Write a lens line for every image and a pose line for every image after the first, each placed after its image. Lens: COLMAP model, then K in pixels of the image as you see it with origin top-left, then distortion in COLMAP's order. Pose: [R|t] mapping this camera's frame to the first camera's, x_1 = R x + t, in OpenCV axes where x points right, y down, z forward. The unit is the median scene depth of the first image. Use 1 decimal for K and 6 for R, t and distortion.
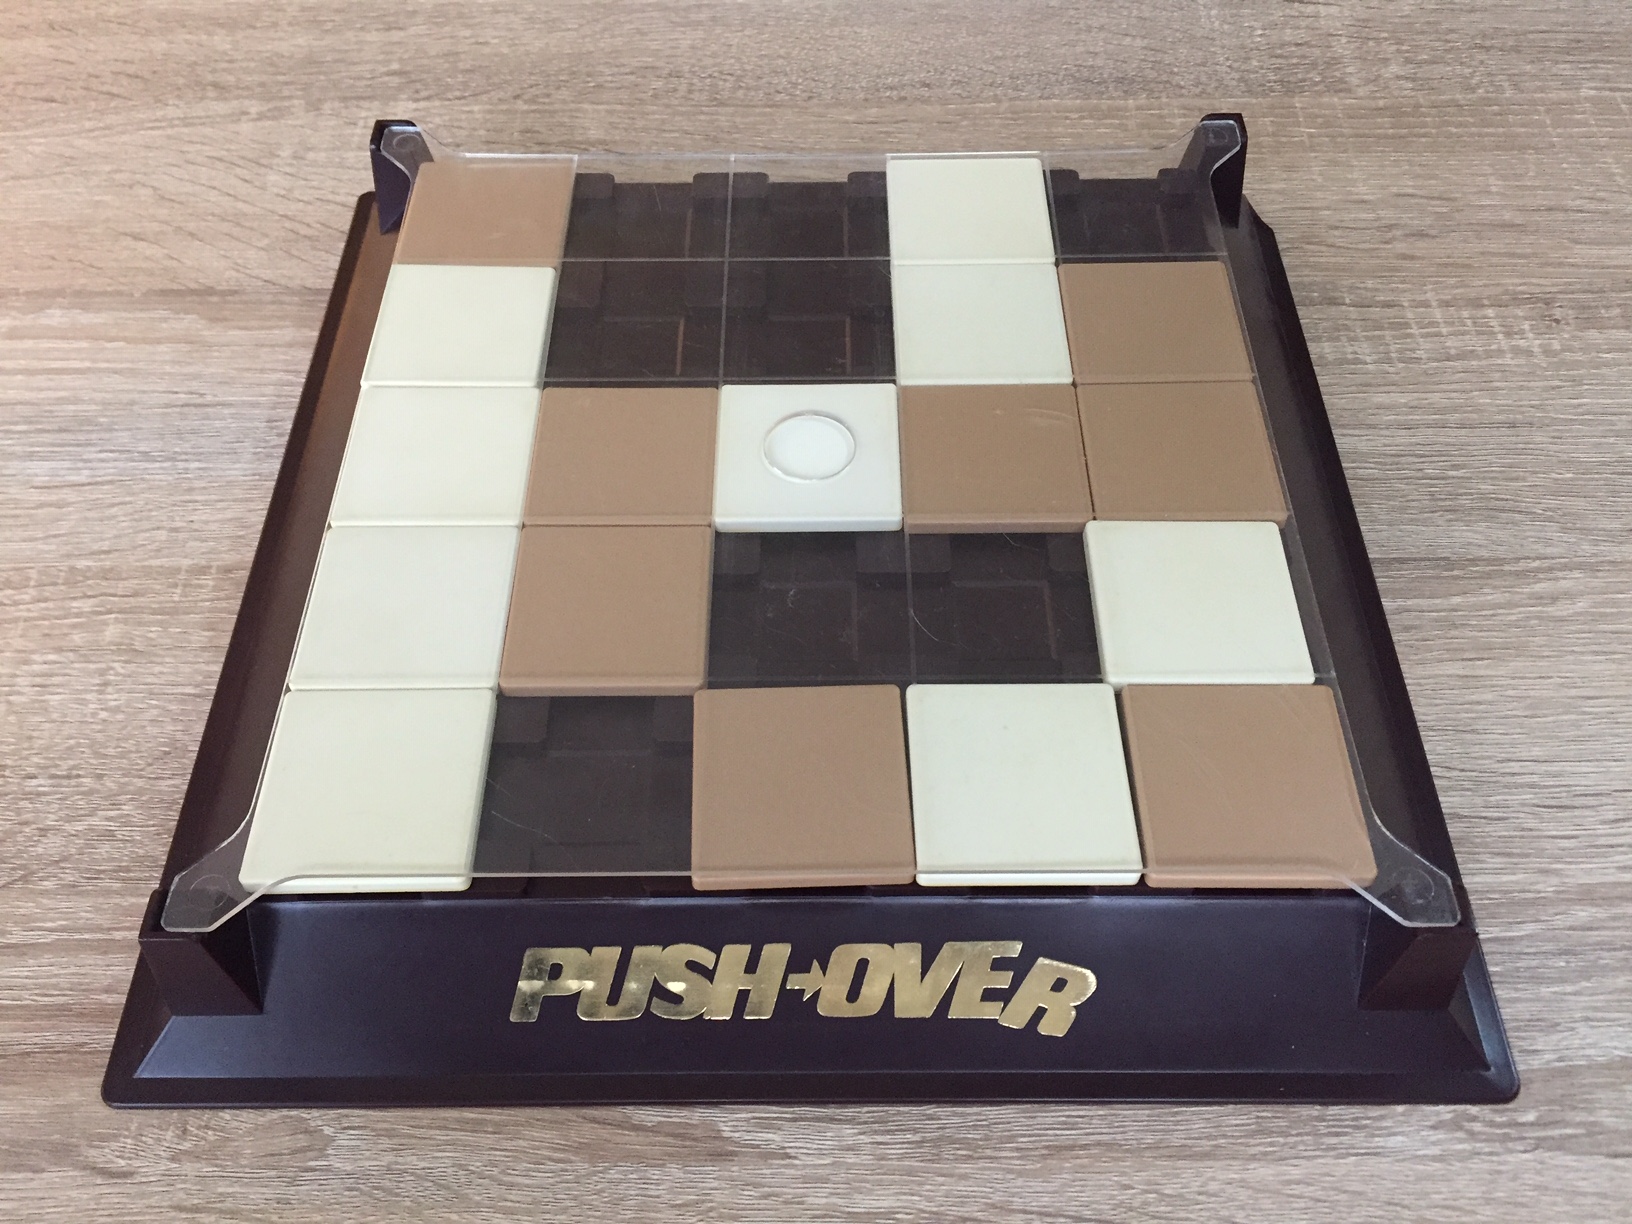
lens RADIAL K [[1412.8, 0, 828.7], [0, 1412.8, 595.7], [0, 0, 1]] dist [0.057338, -0.104197]
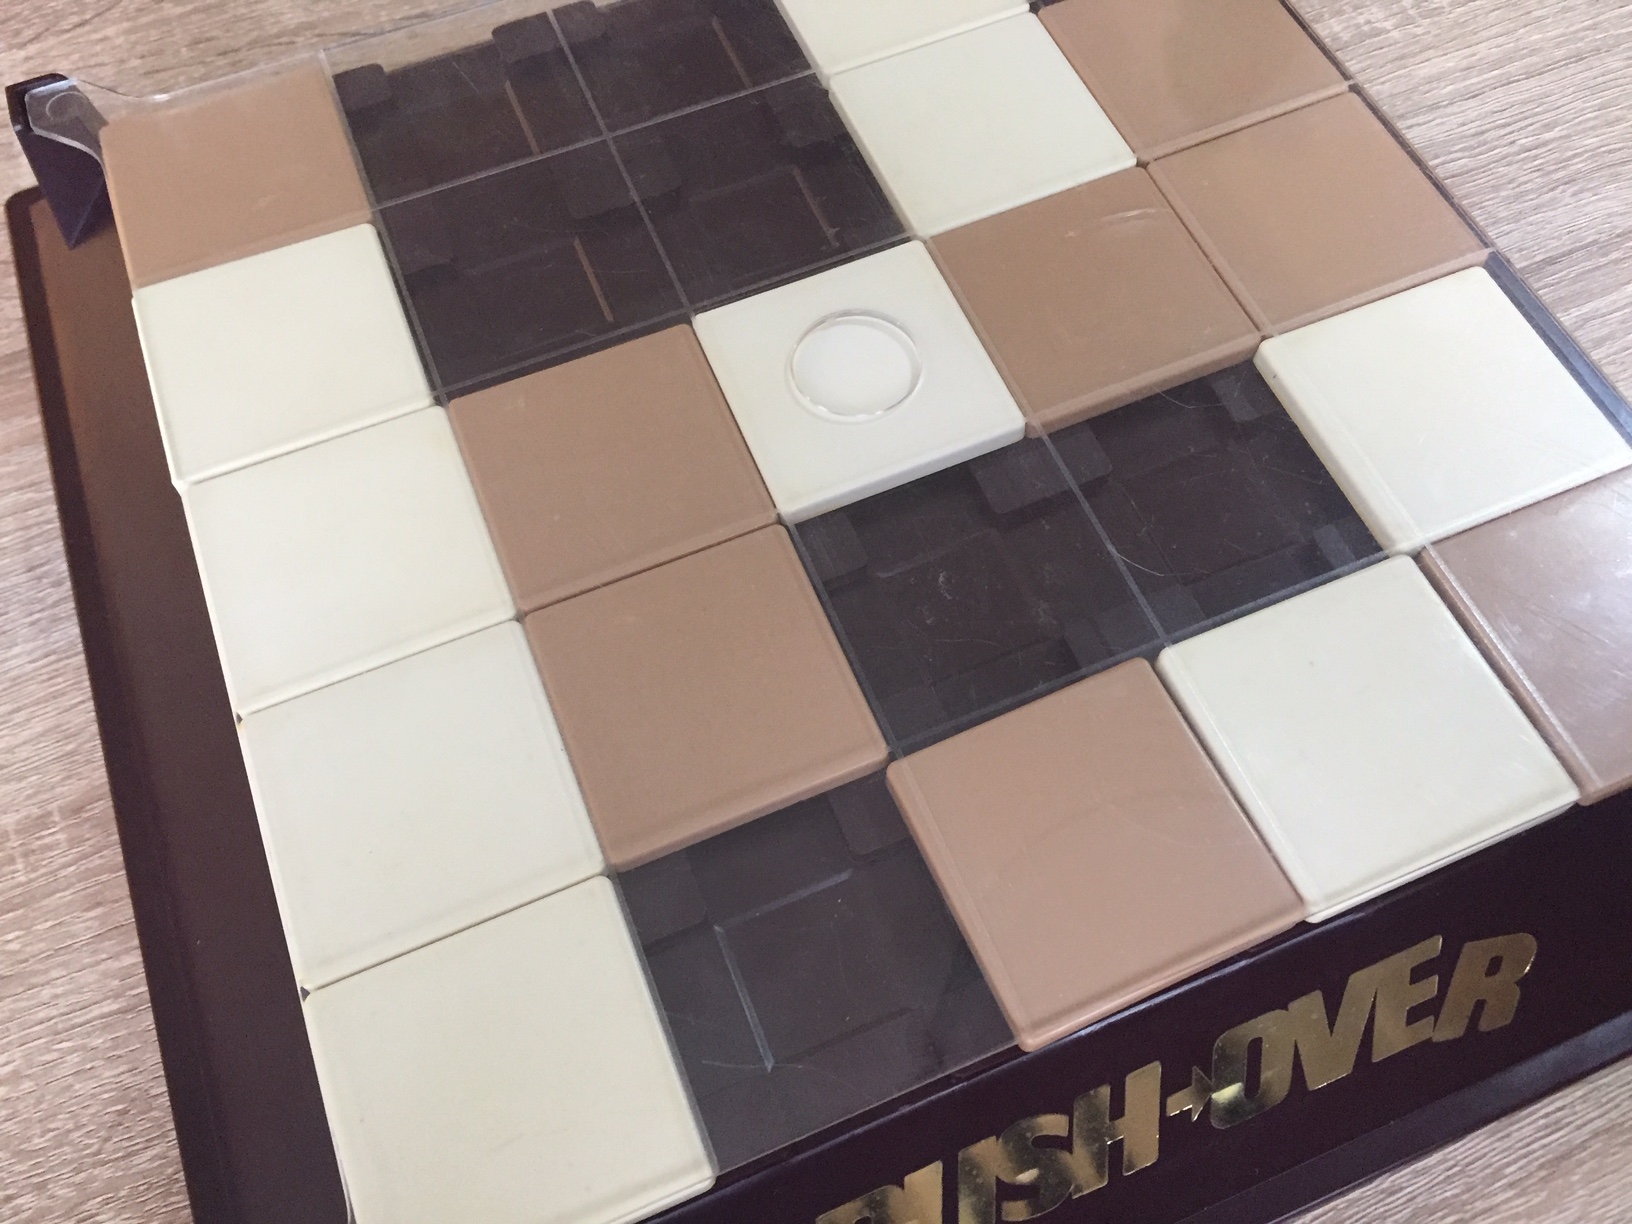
lens RADIAL K [[1412.8, 0, 825.2], [0, 1412.8, 600.1], [0, 0, 1]] dist [0.057338, -0.104197]
pose [[0.926618, -0.342893, 0.154286, -0.157061], [0.318419, 0.933829, 0.163014, -0.102494], [-0.199973, -0.101924, 0.974486, 0.269137]]
